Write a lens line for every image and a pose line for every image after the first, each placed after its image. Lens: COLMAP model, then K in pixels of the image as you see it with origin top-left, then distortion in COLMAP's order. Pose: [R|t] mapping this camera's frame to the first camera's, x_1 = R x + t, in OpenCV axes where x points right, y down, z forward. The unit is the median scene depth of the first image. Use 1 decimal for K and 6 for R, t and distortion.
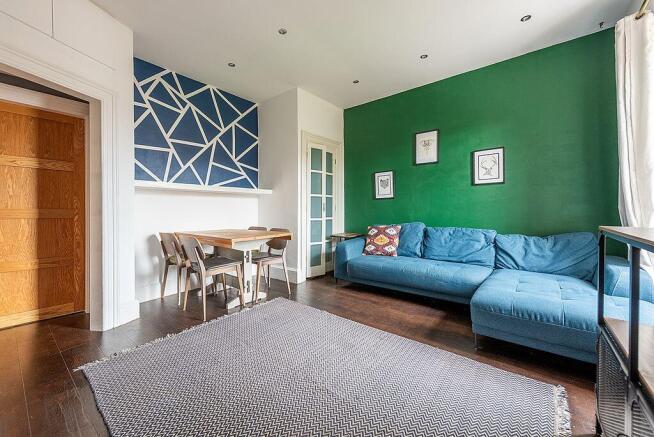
lens RADIAL K [[263.0, 0, 326.1], [0, 263.0, 215.3], [0, 0, 1]] dist [0.001829, 0.000381]
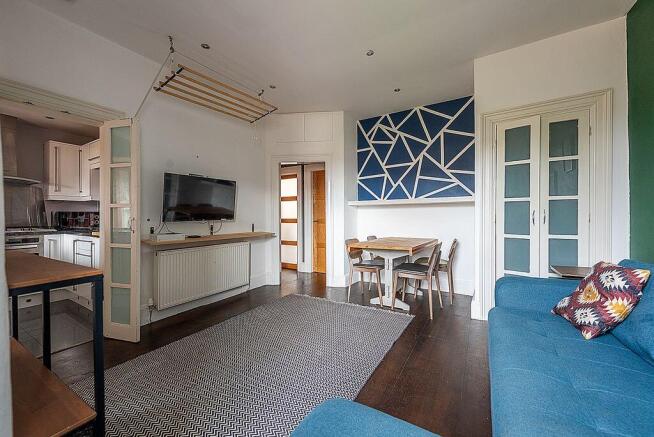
lens RADIAL K [[263.0, 0, 326.1], [0, 263.0, 215.3], [0, 0, 1]] dist [0.001829, 0.000381]
pose [[0.106149, -0.001657, -0.994349, 0.621240], [-0.009635, 0.999950, -0.002695, -0.033551], [0.994304, 0.009867, 0.106127, 0.509909]]
